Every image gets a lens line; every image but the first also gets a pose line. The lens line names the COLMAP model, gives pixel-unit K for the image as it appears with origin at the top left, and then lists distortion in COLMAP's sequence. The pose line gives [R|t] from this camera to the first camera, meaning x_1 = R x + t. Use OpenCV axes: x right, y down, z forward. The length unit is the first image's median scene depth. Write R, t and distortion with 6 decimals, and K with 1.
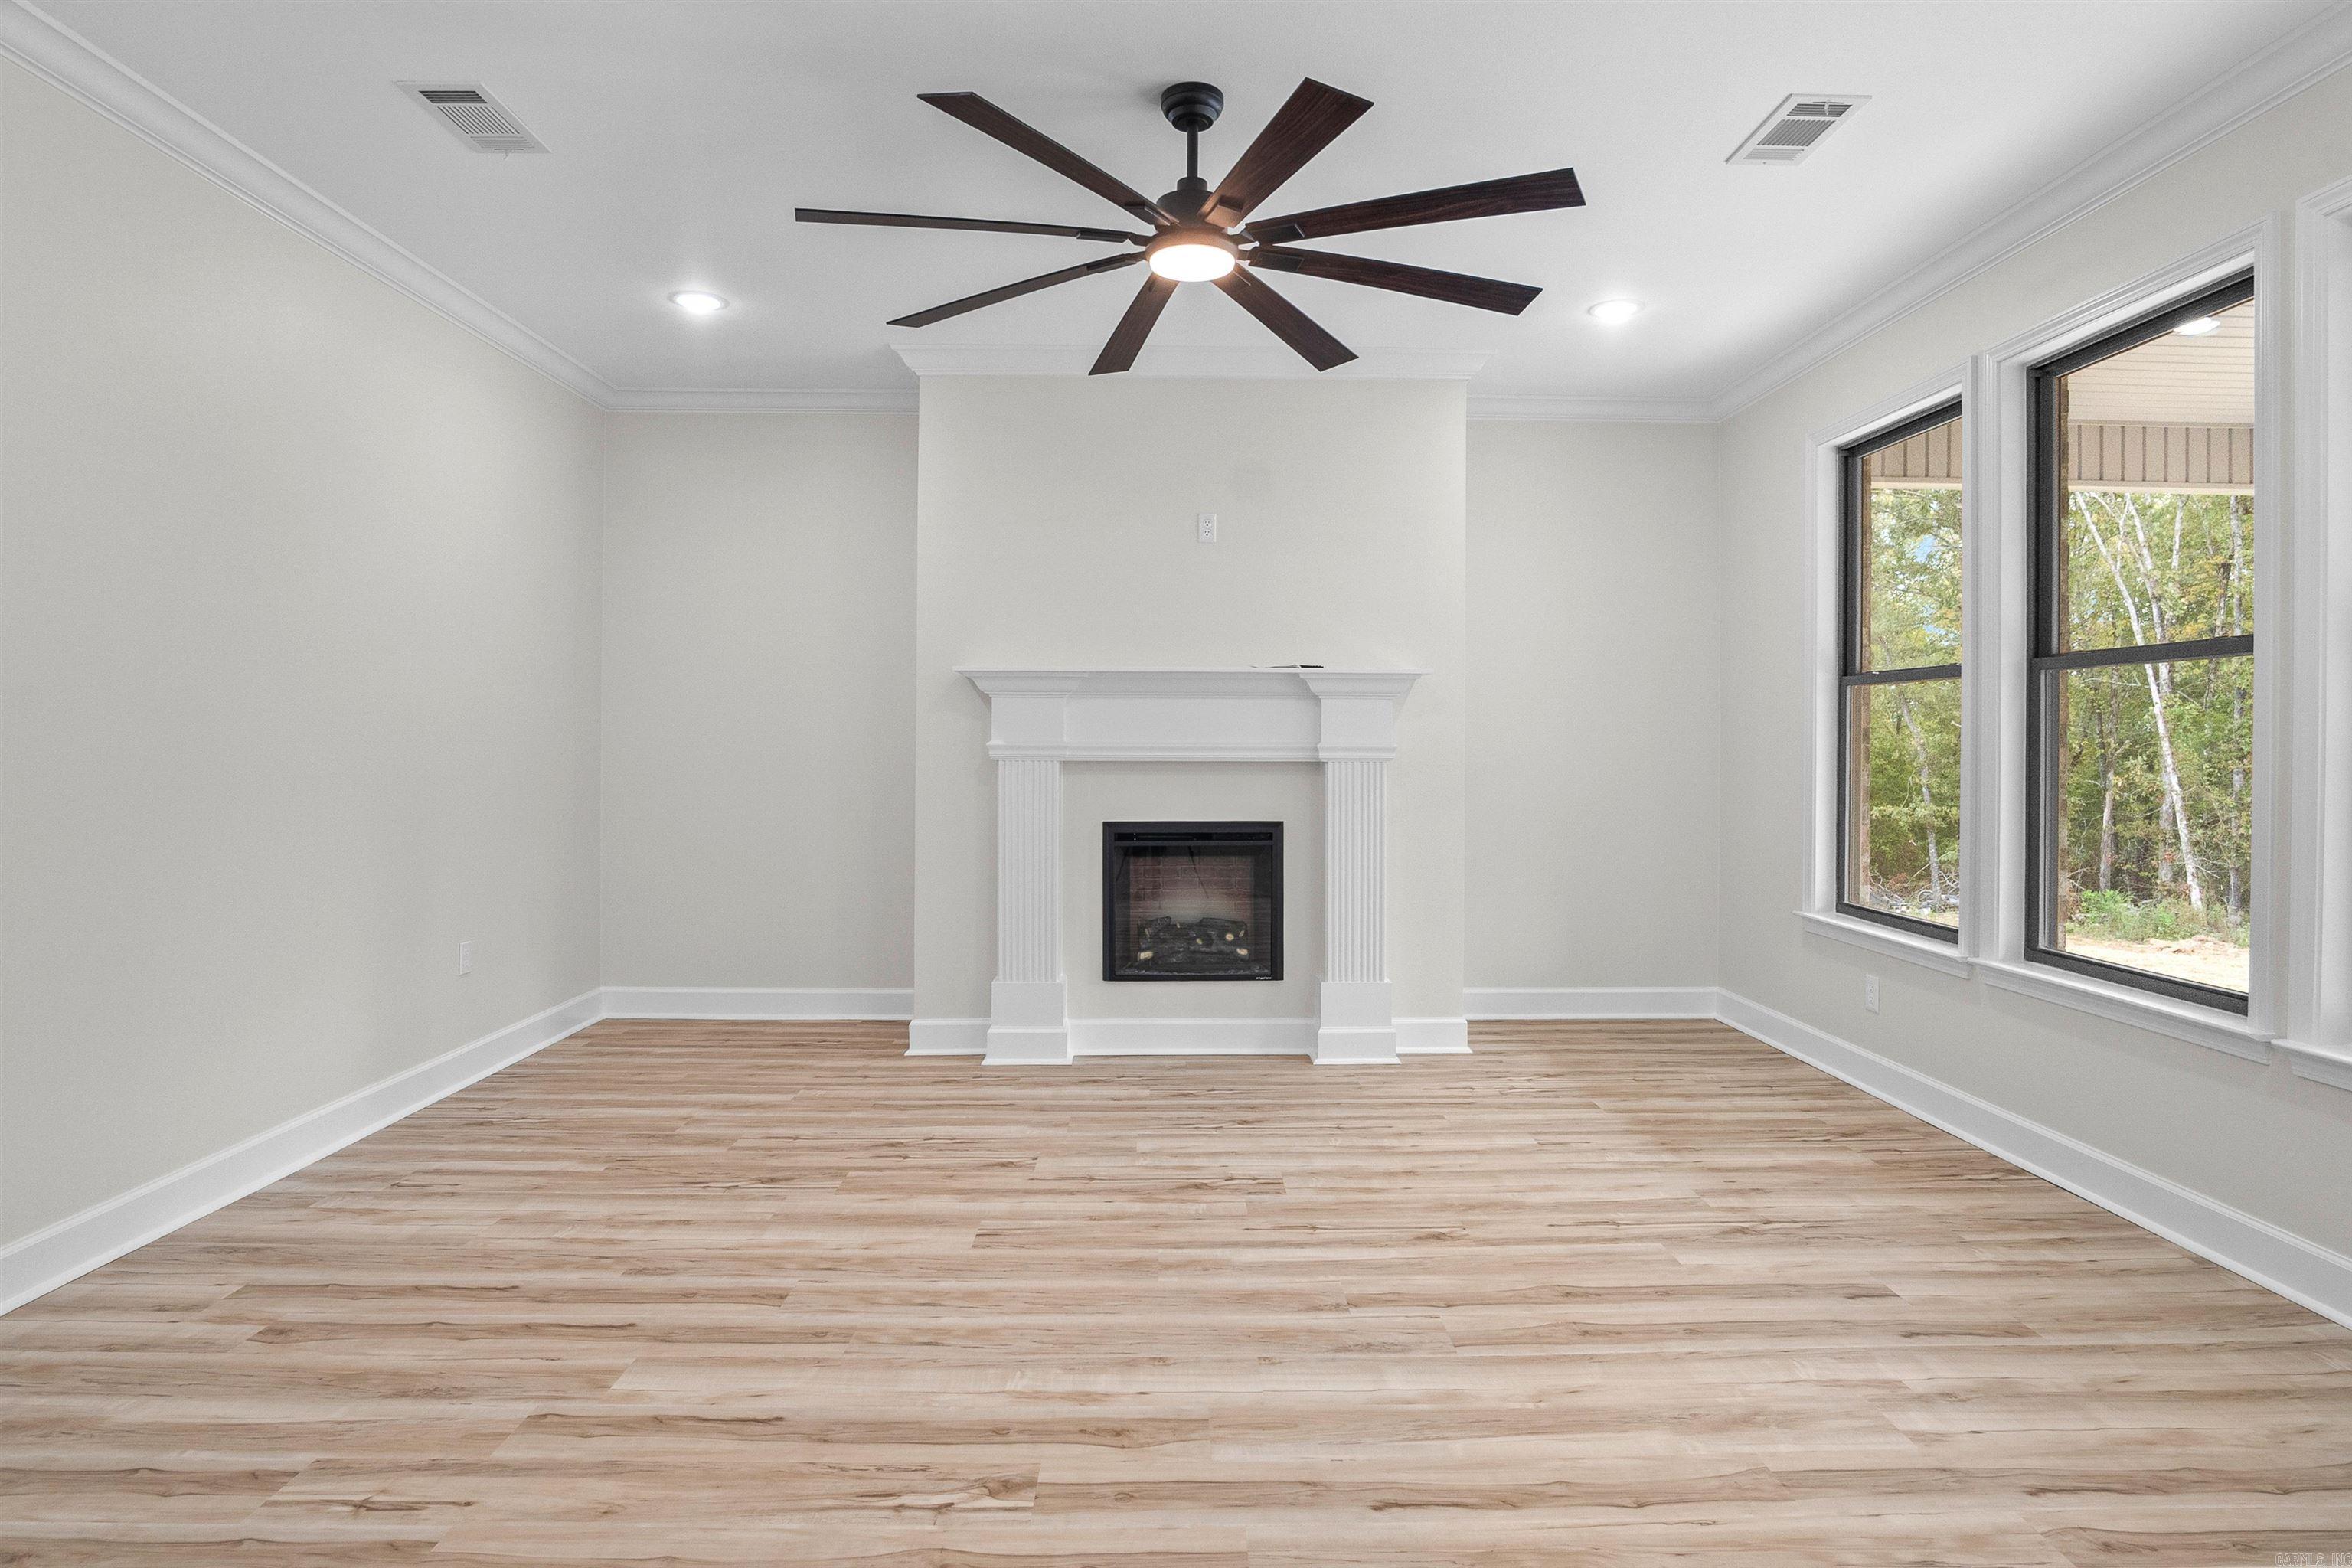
lens RADIAL K [[1259.9, 0, 1212.2], [0, 1259.9, 764.7], [0, 0, 1]] dist [-0.035945, 0.008231]
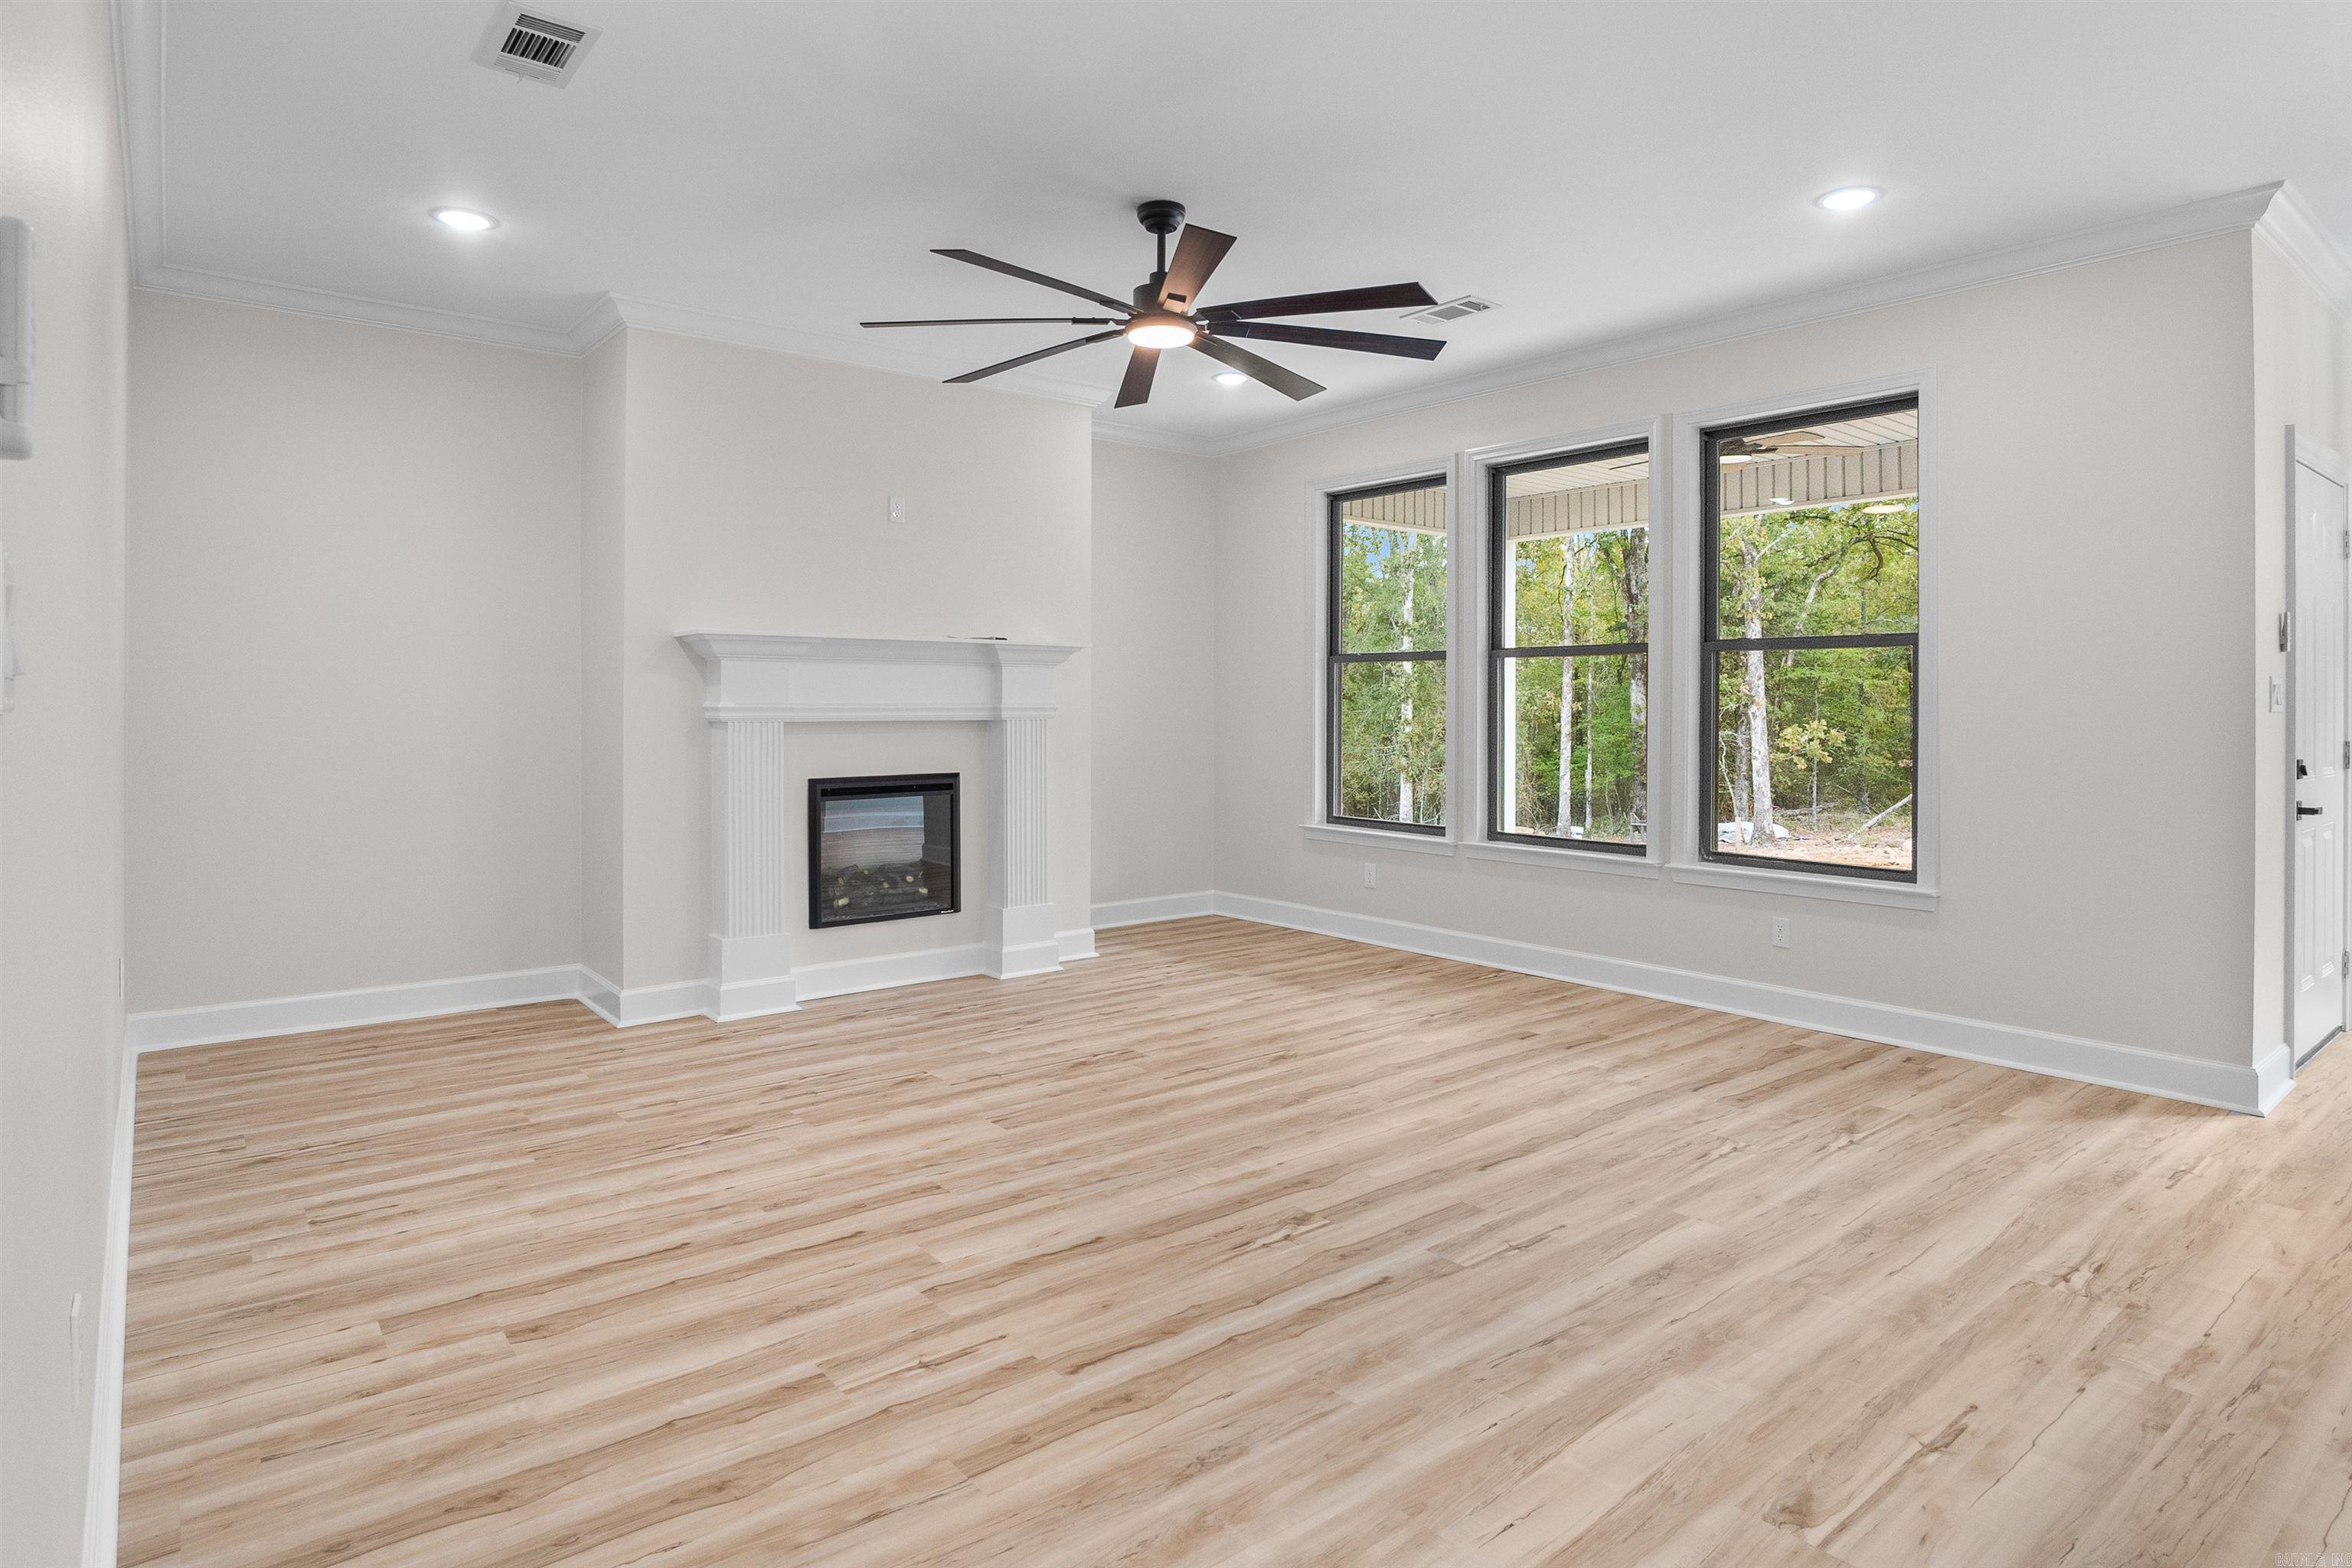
lens RADIAL K [[1259.9, 0, 1196.1], [0, 1259.9, 712.3], [0, 0, 1]] dist [-0.035945, 0.008231]
pose [[0.794408, -0.007163, 0.607342, -0.502645], [0.012708, 0.999908, -0.004829, -0.001469], [-0.607251, 0.011554, 0.794426, -0.039319]]
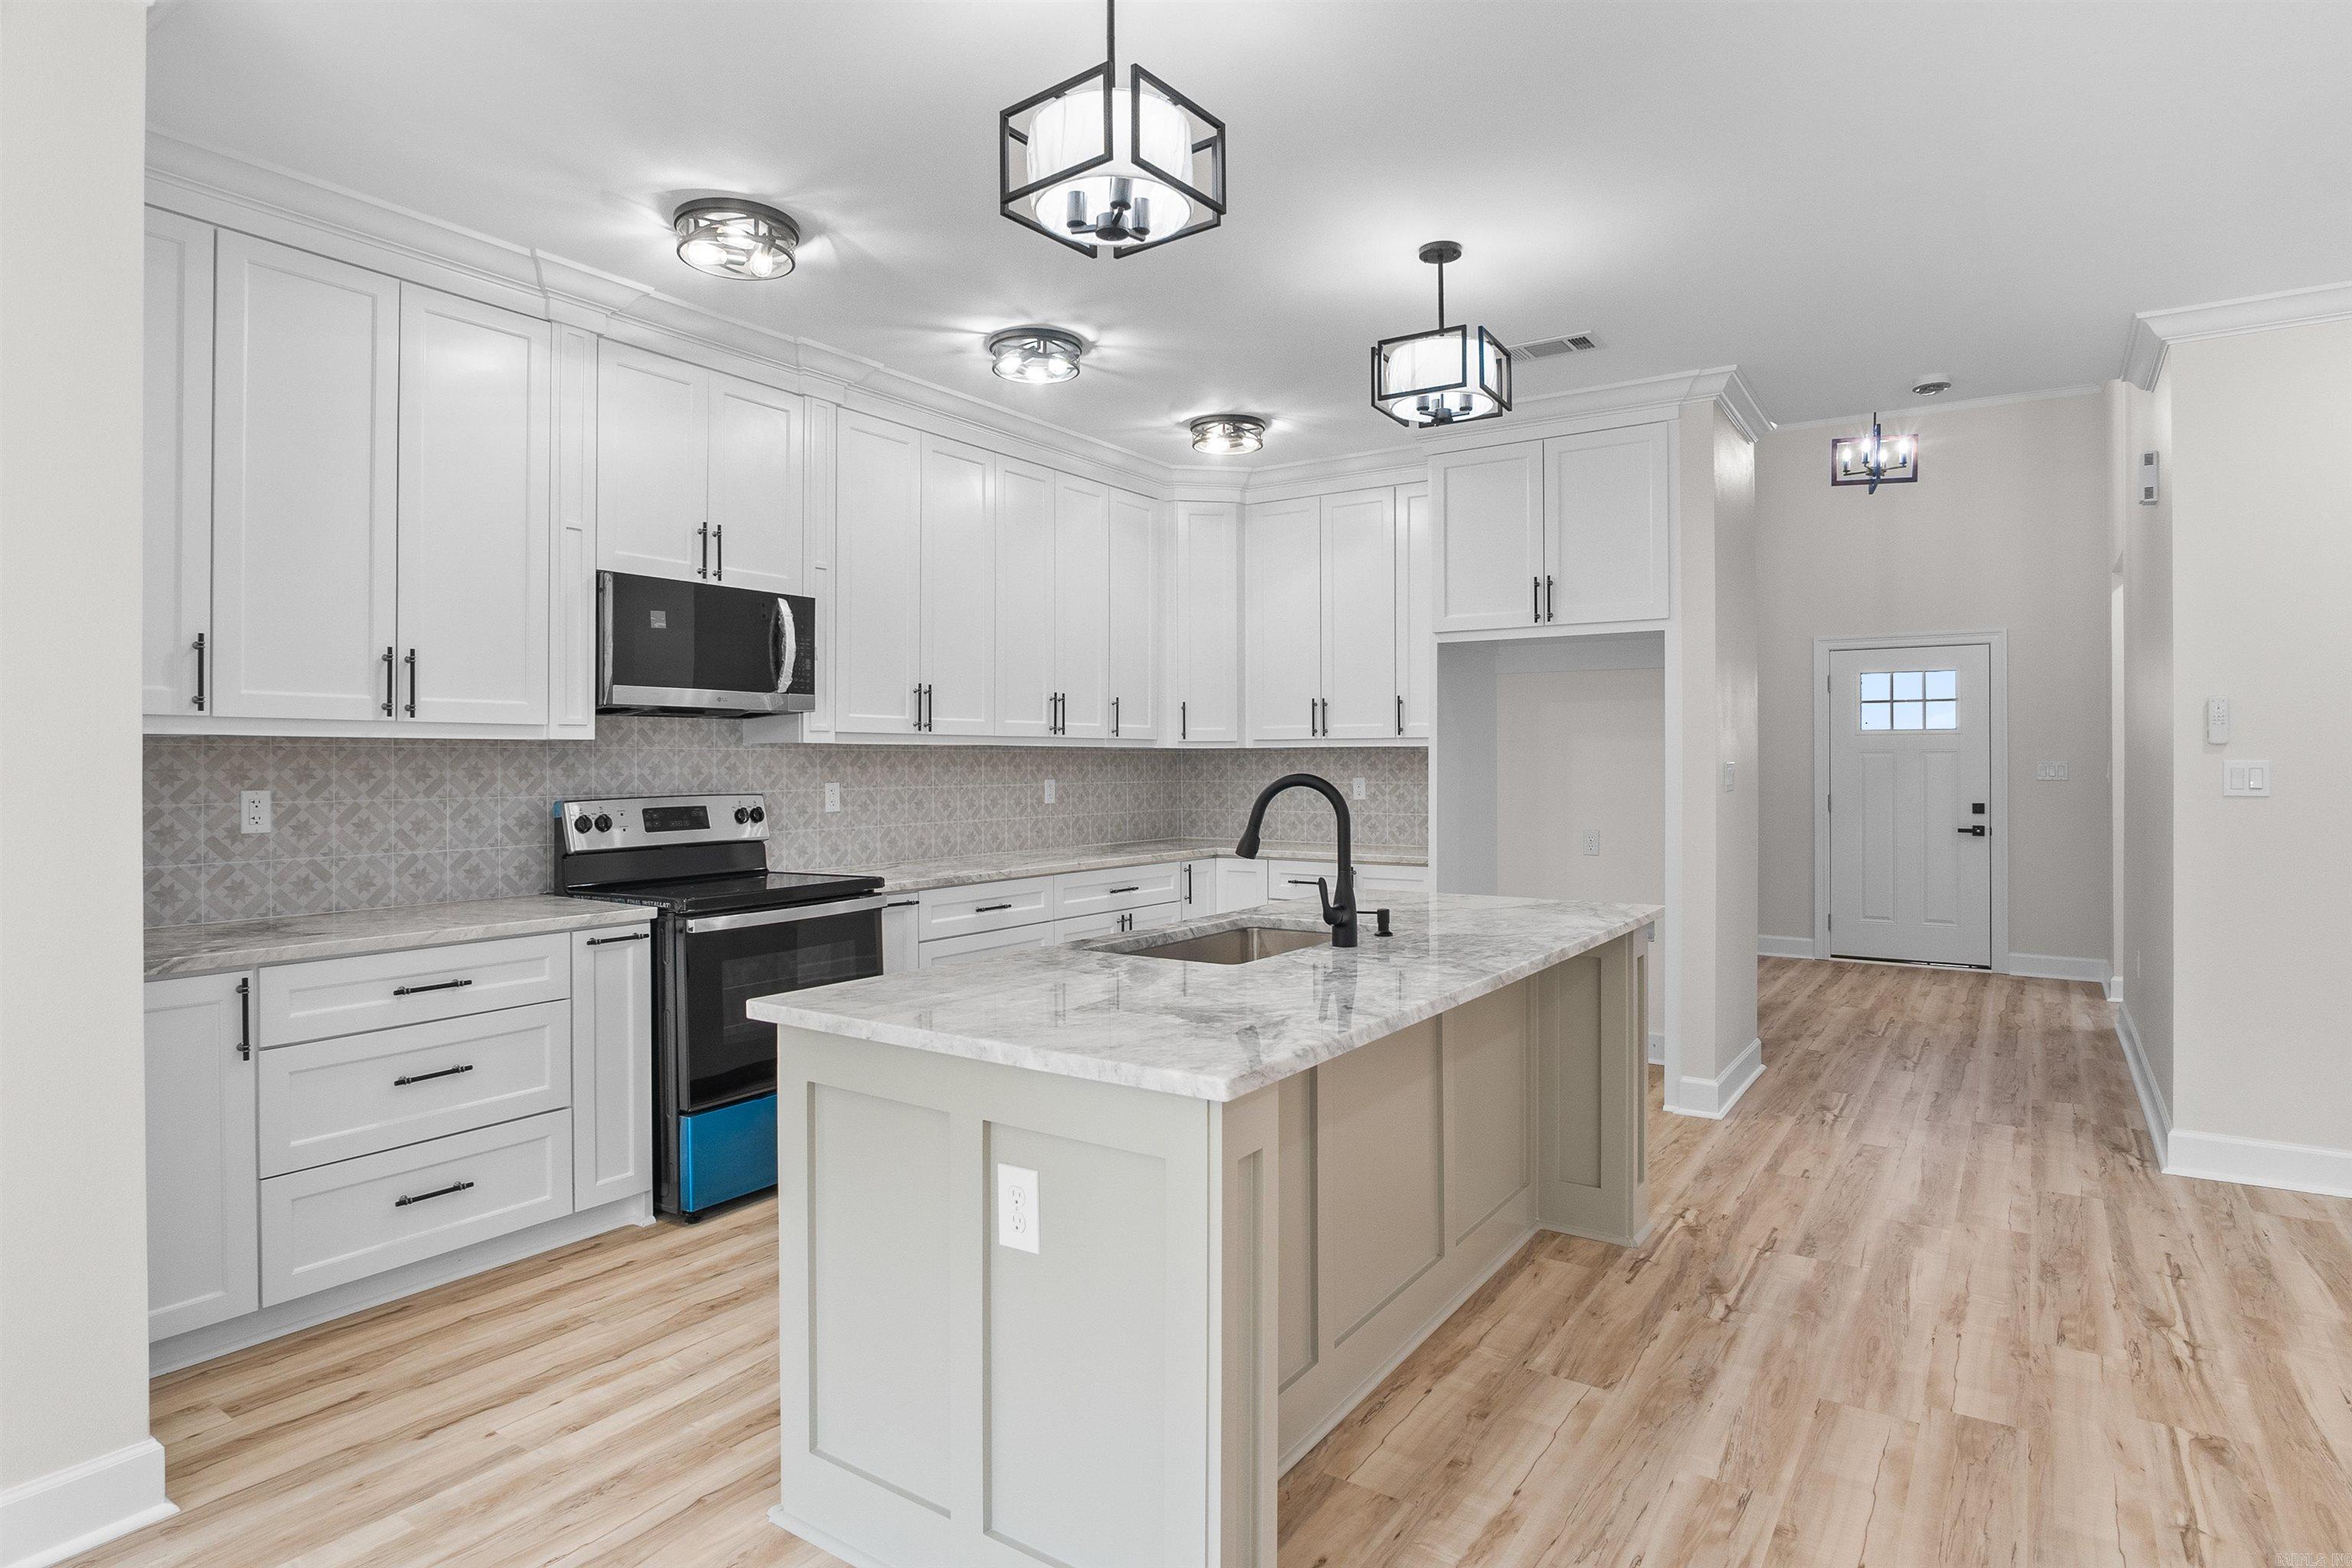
lens RADIAL K [[1259.9, 0, 1122.6], [0, 1259.9, 764.2], [0, 0, 1]] dist [-0.035945, 0.008231]
pose [[-0.609476, -0.001354, -0.792804, 0.579818], [-0.015609, 0.999825, 0.010292, -0.023900], [0.792651, 0.018648, -0.609390, 0.109481]]
